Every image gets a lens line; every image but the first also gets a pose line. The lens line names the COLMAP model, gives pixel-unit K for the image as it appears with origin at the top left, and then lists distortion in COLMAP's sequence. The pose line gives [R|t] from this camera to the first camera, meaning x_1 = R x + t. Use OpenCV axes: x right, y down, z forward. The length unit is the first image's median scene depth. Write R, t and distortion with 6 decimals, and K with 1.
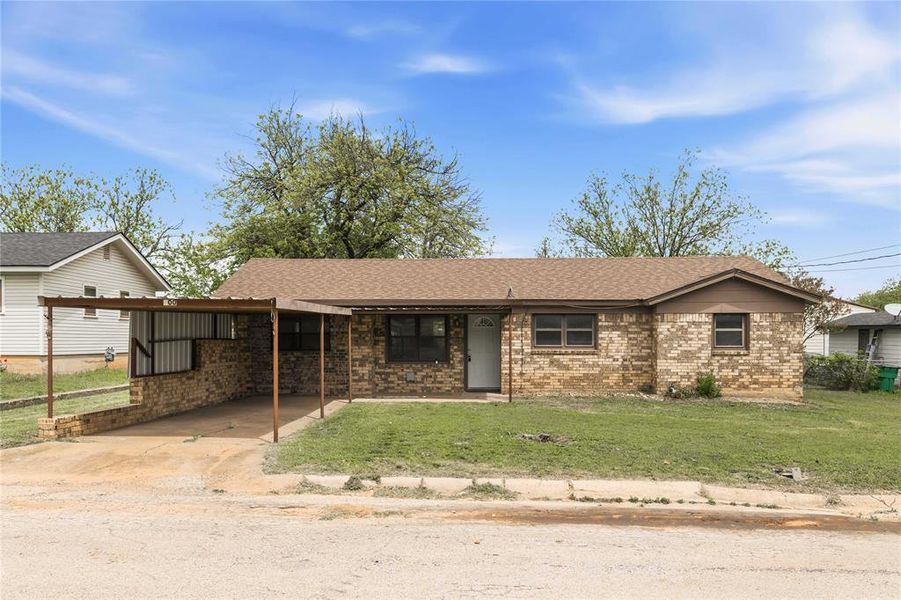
lens RADIAL K [[802.7, 0, 431.0], [0, 802.7, 349.7], [0, 0, 1]] dist [0.010209, 0.007709]
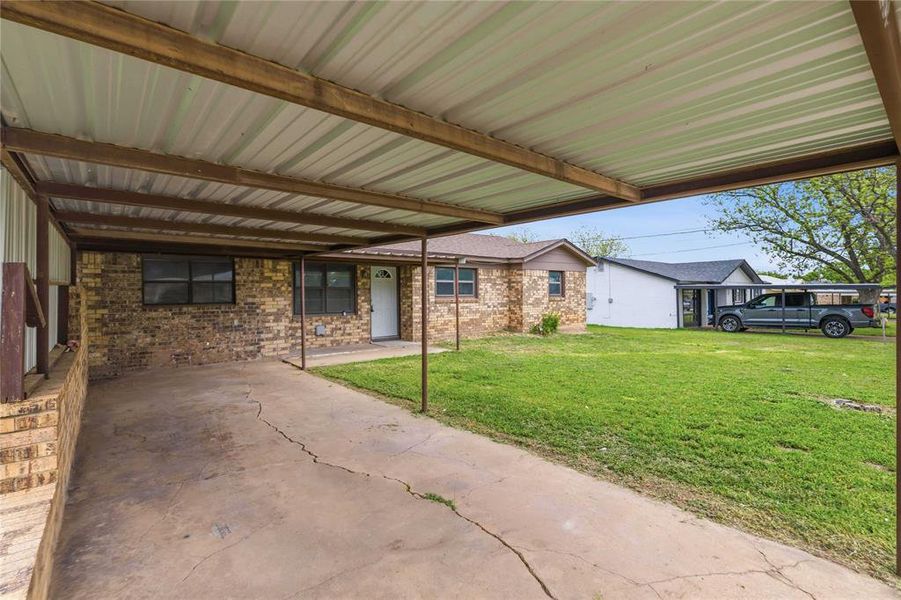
lens RADIAL K [[427.0, 0, 443.2], [0, 427.0, 293.5], [0, 0, 1]] dist [-0.003589, 0.000024]
pose [[0.752227, -0.004603, 0.658888, -0.253719], [0.019129, 0.999707, -0.014854, 0.001019], [-0.658626, 0.023777, 0.752094, 0.556035]]
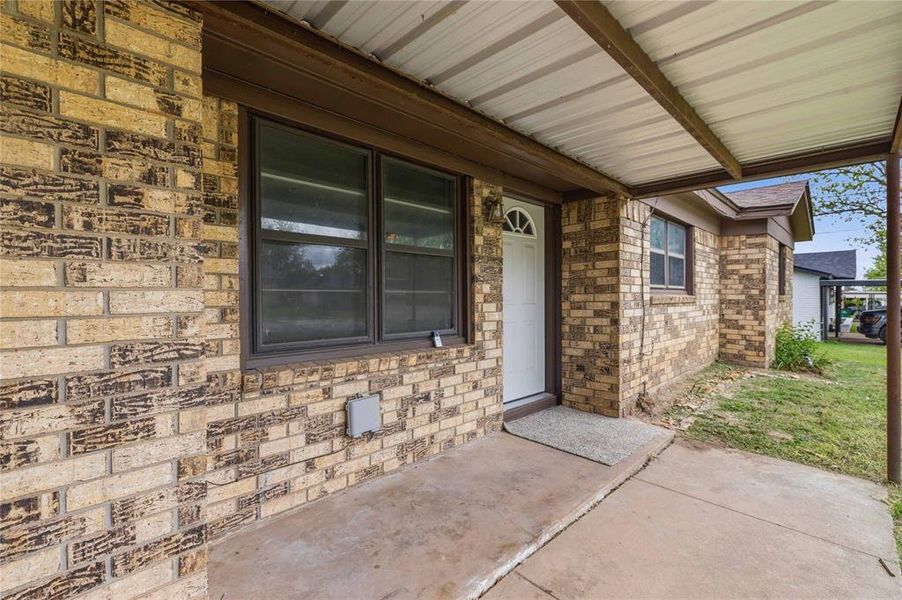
lens RADIAL K [[398.8, 0, 447.2], [0, 398.8, 300.6], [0, 0, 1]] dist [-0.002013, 0.000739]
pose [[0.687626, -0.009982, 0.725996, -0.094972], [0.016173, 0.999868, -0.001571, 0.001625], [-0.725885, 0.012822, 0.687697, 0.941677]]
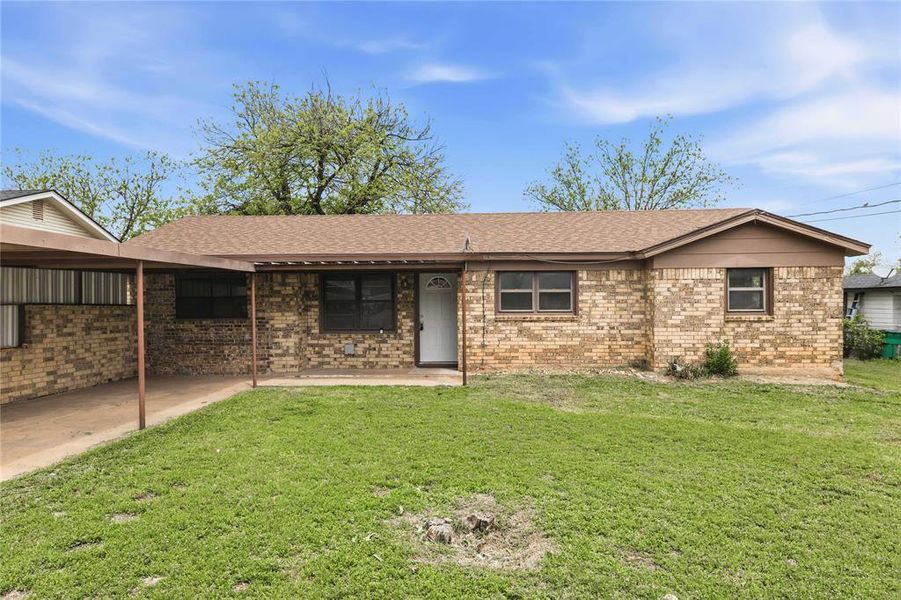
lens RADIAL K [[598.6, 0, 438.1], [0, 598.6, 313.2], [0, 0, 1]] dist [0.009013, -0.003919]
pose [[0.999964, -0.005572, -0.006348, 0.072239], [0.005554, 0.999981, -0.002841, -0.001247], [0.006364, 0.002806, 0.999976, 0.402728]]
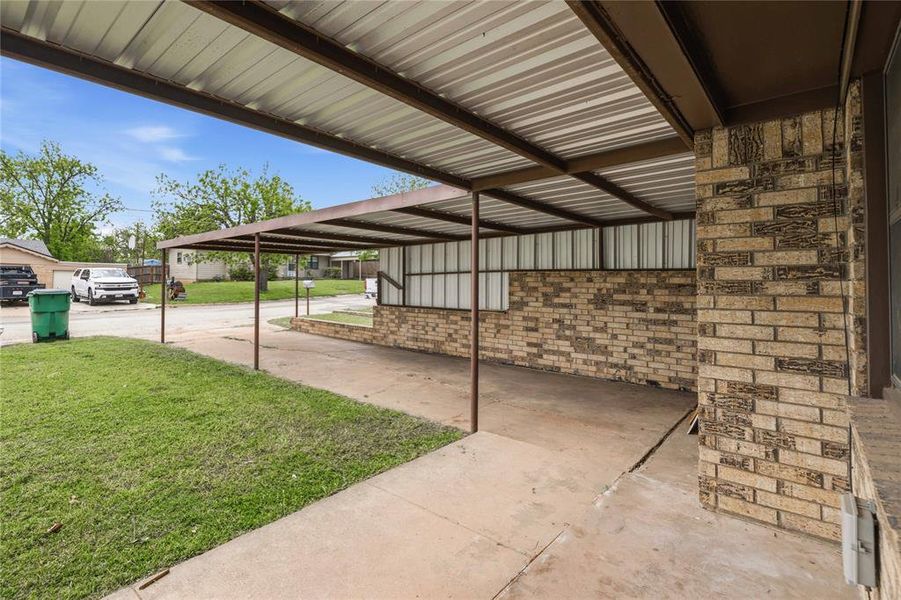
lens RADIAL K [[427.0, 0, 396.2], [0, 427.0, 274.8], [0, 0, 1]] dist [-0.003589, 0.000024]
pose [[-0.659625, -0.017693, -0.751386, 0.065442], [-0.017633, 0.999812, -0.008064, -0.004149], [0.751388, 0.007930, -0.659813, 1.028626]]
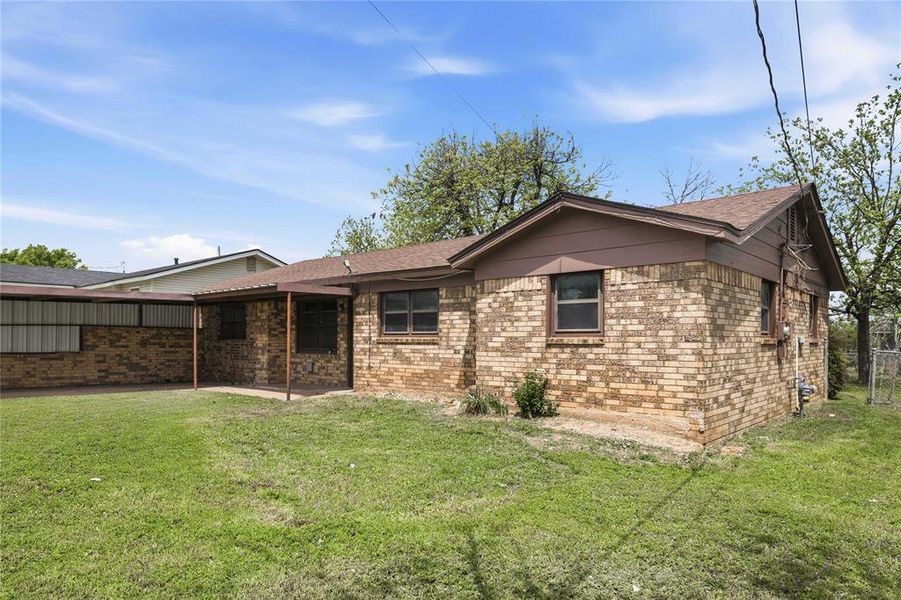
lens RADIAL K [[588.1, 0, 435.2], [0, 588.1, 342.9], [0, 0, 1]] dist [0.027848, -0.000627]
pose [[0.762455, 0.005293, -0.647020, 0.551181], [-0.017352, 0.999774, -0.012269, 0.011535], [0.646809, 0.020582, 0.762374, 0.594995]]
